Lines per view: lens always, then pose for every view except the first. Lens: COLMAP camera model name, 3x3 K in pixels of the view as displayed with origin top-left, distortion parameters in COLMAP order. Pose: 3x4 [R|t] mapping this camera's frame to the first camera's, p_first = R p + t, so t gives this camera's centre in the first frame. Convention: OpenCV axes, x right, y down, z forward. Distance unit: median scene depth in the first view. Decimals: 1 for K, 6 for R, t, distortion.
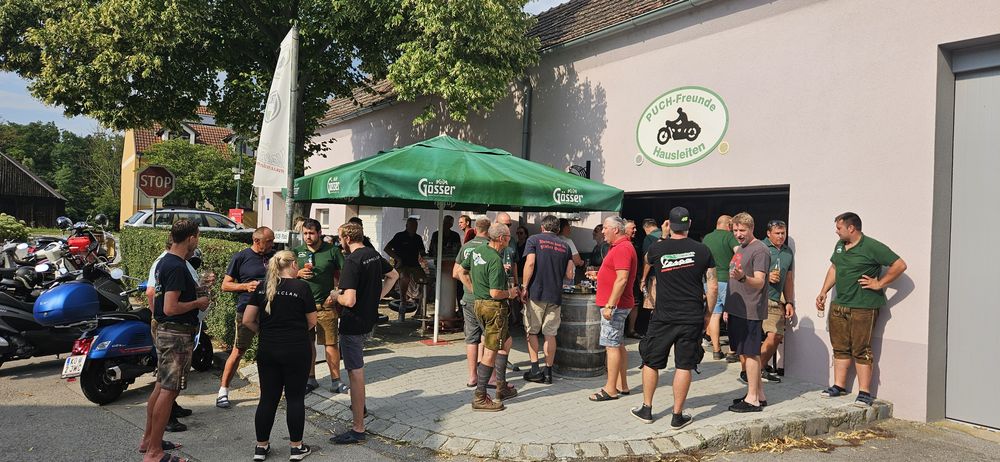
lens RADIAL K [[671.7, 0, 494.8], [0, 671.7, 230.1], [0, 0, 1]] dist [0.072442, -0.054588]
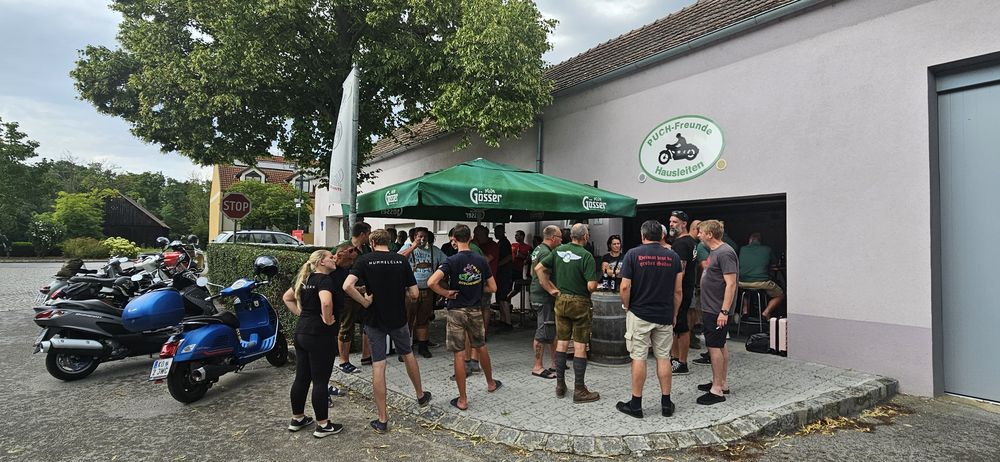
lens RADIAL K [[489.6, 0, 501.3], [0, 489.6, 230.8], [0, 0, 1]] dist [-0.000257, 0.001928]
pose [[0.999198, -0.017981, 0.035790, -0.074023], [0.018996, 0.999421, -0.028216, 0.010457], [-0.035262, 0.028873, 0.998961, 0.146003]]
